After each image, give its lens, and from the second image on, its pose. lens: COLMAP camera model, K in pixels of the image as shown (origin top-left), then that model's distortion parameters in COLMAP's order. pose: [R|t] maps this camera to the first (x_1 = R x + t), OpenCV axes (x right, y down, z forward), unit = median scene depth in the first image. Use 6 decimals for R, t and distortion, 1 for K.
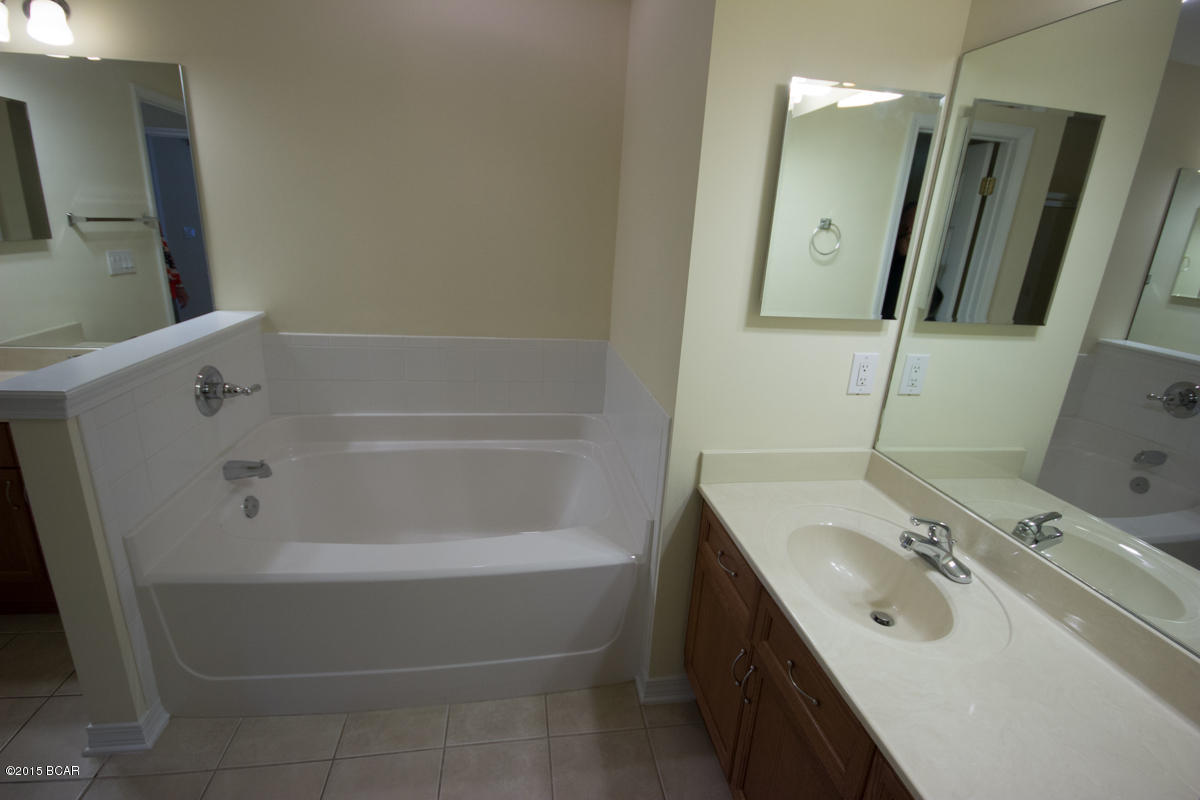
lens RADIAL K [[557.6, 0, 604.6], [0, 557.6, 395.1], [0, 0, 1]] dist [0.009337, -0.010356]
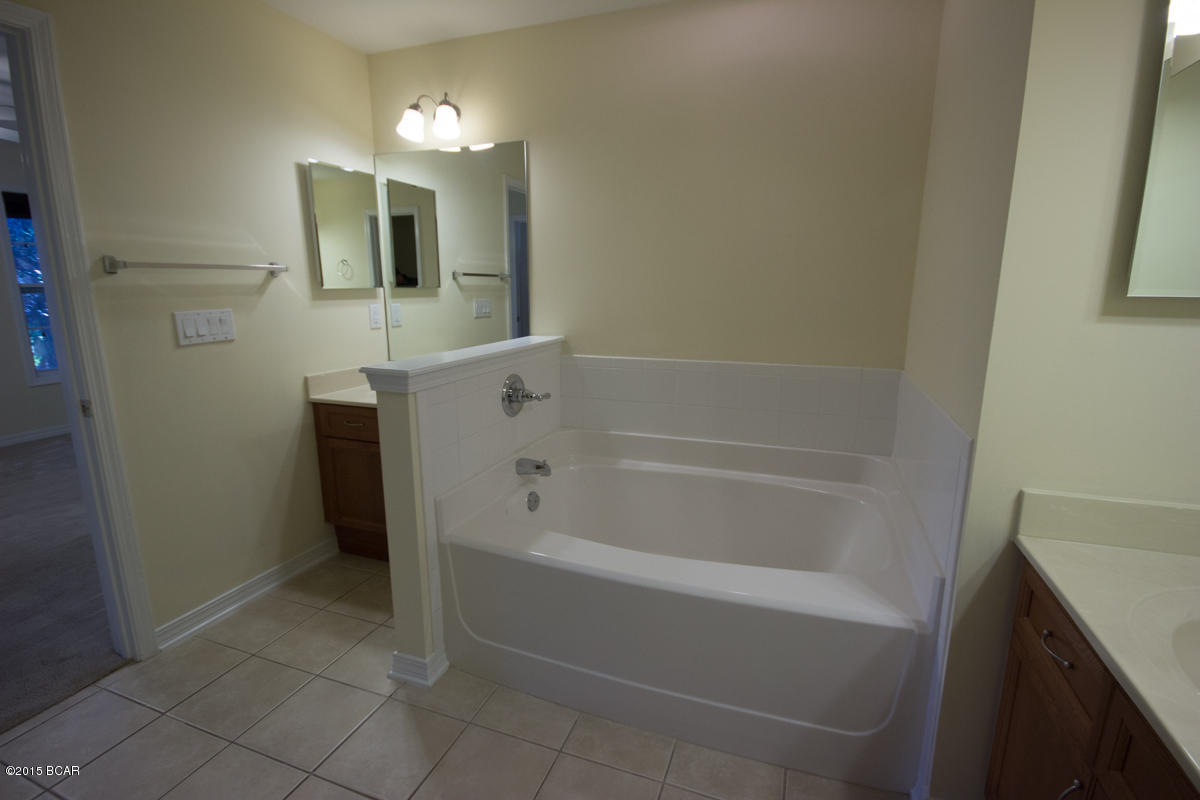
lens RADIAL K [[557.6, 0, 601.7], [0, 557.6, 392.7], [0, 0, 1]] dist [0.009337, -0.010356]
pose [[0.866503, 0.039980, -0.497568, 0.047454], [-0.097506, 0.991142, -0.090167, 0.080086], [0.489556, 0.126646, 0.862726, 0.072970]]
